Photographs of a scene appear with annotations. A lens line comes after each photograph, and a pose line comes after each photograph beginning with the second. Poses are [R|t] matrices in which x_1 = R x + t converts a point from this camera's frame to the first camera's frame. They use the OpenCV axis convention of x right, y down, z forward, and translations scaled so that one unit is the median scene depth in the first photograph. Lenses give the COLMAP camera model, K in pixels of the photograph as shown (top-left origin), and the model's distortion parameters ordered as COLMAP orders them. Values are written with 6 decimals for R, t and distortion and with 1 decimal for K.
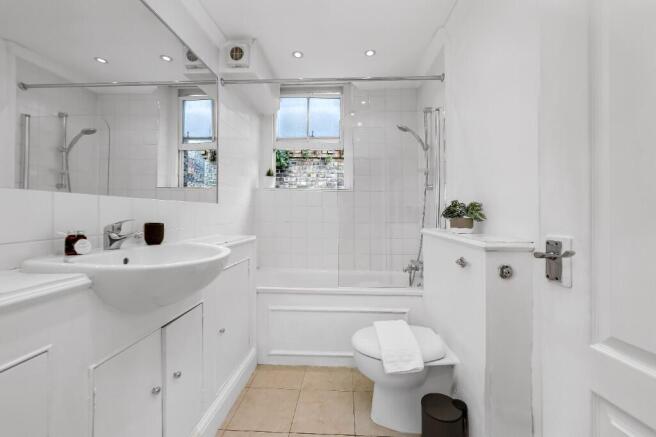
lens RADIAL K [[269.0, 0, 329.5], [0, 269.0, 214.2], [0, 0, 1]] dist [-0.001620, -0.000094]
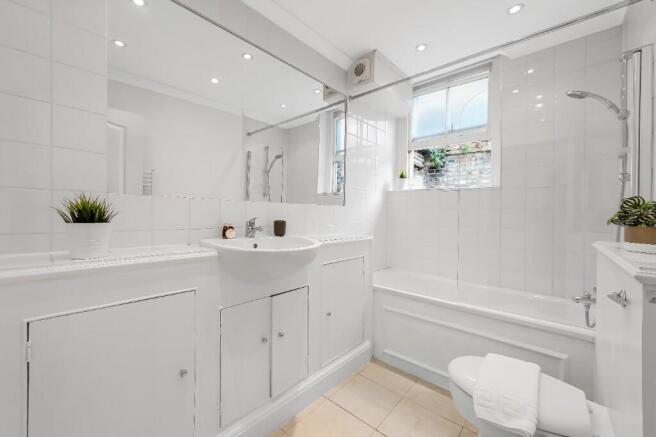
lens RADIAL K [[267.5, 0, 330.2], [0, 267.5, 216.4], [0, 0, 1]] dist [0.000439, 0.000301]
pose [[0.768415, 0.016626, -0.639736, 0.256823], [-0.017091, 0.999839, 0.005456, 0.000261], [0.639724, 0.006741, 0.768575, 0.075223]]
